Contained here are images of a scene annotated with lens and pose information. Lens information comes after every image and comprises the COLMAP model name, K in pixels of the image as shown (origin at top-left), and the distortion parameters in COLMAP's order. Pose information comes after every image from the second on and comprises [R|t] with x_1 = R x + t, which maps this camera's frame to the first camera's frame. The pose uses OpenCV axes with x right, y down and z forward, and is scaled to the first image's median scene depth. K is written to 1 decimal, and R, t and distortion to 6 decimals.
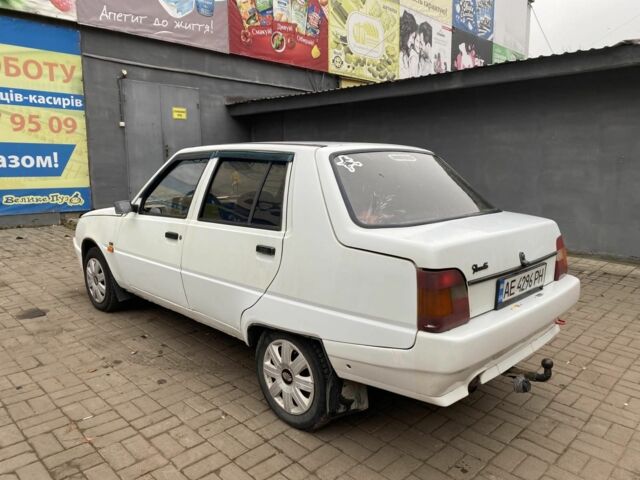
lens RADIAL K [[486.1, 0, 319.8], [0, 486.1, 236.9], [0, 0, 1]] dist [0.028451, -0.023497]
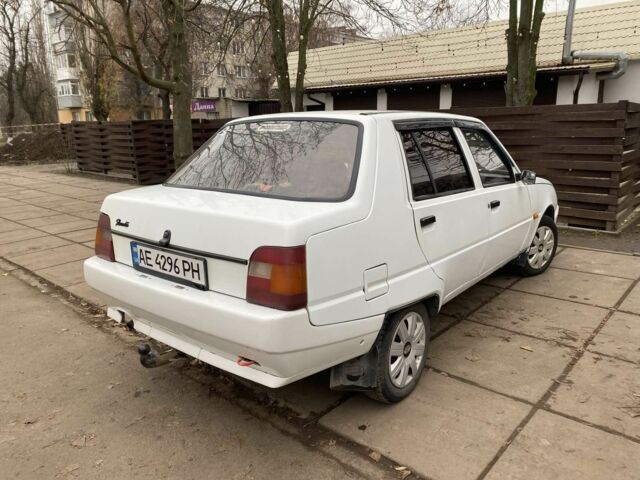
lens RADIAL K [[486.1, 0, 317.4], [0, 486.1, 238.8], [0, 0, 1]] dist [0.028451, -0.023497]
pose [[0.105470, 0.209704, -0.972060, 0.930749], [-0.146051, 0.970178, 0.193451, -0.119227], [0.983639, 0.121567, 0.132952, 0.802776]]
